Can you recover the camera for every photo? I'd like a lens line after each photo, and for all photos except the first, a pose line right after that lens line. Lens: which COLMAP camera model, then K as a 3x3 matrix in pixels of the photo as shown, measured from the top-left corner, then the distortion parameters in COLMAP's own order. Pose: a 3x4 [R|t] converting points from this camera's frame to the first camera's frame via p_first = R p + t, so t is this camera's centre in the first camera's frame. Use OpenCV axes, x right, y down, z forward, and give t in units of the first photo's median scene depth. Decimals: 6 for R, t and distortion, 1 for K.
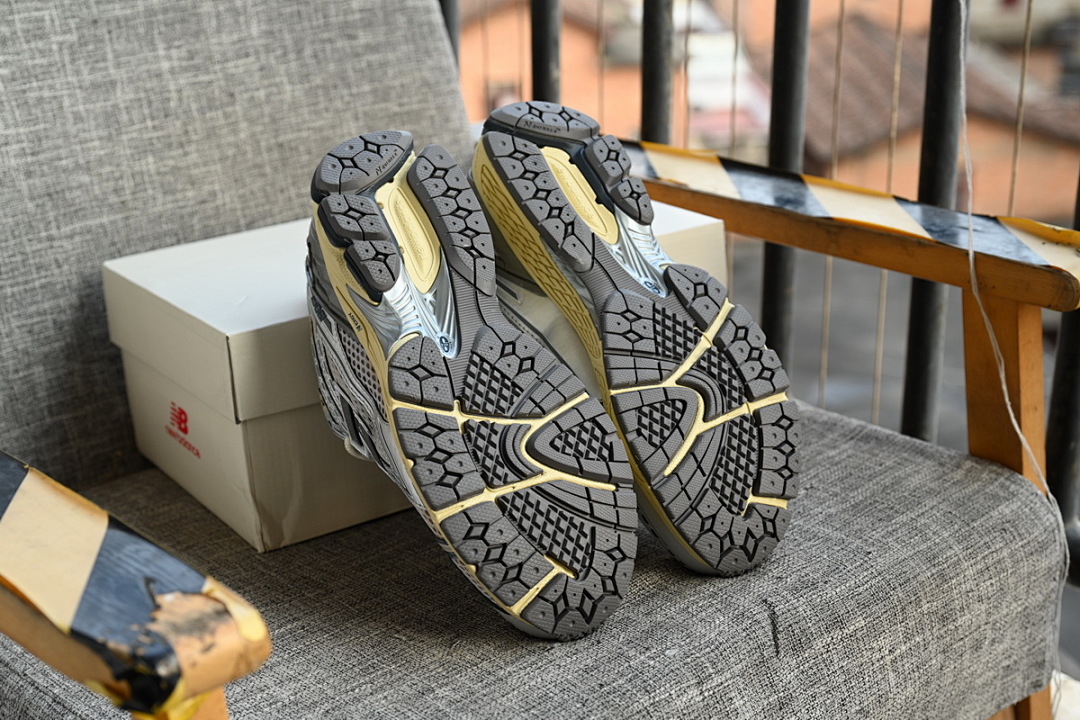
lens RADIAL K [[1658.4, 0, 569.6], [0, 1658.4, 337.0], [0, 0, 1]] dist [0.025625, -0.029729]
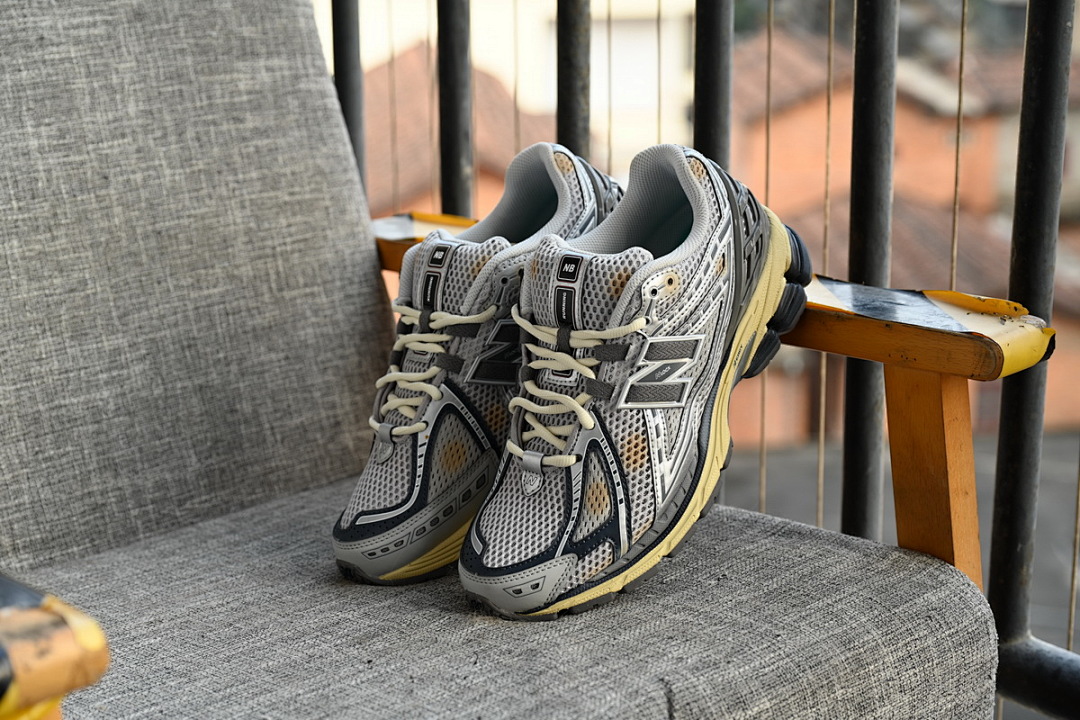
lens RADIAL K [[1960.1, 0, 540.0], [0, 1960.1, 360.0], [0, 0, 1]] dist [0.045751, -0.089573]
pose [[0.999987, -0.003606, 0.003470, 0.034423], [0.003939, 0.994822, -0.101560, 0.067992], [-0.003086, 0.101572, 0.994823, -0.078696]]
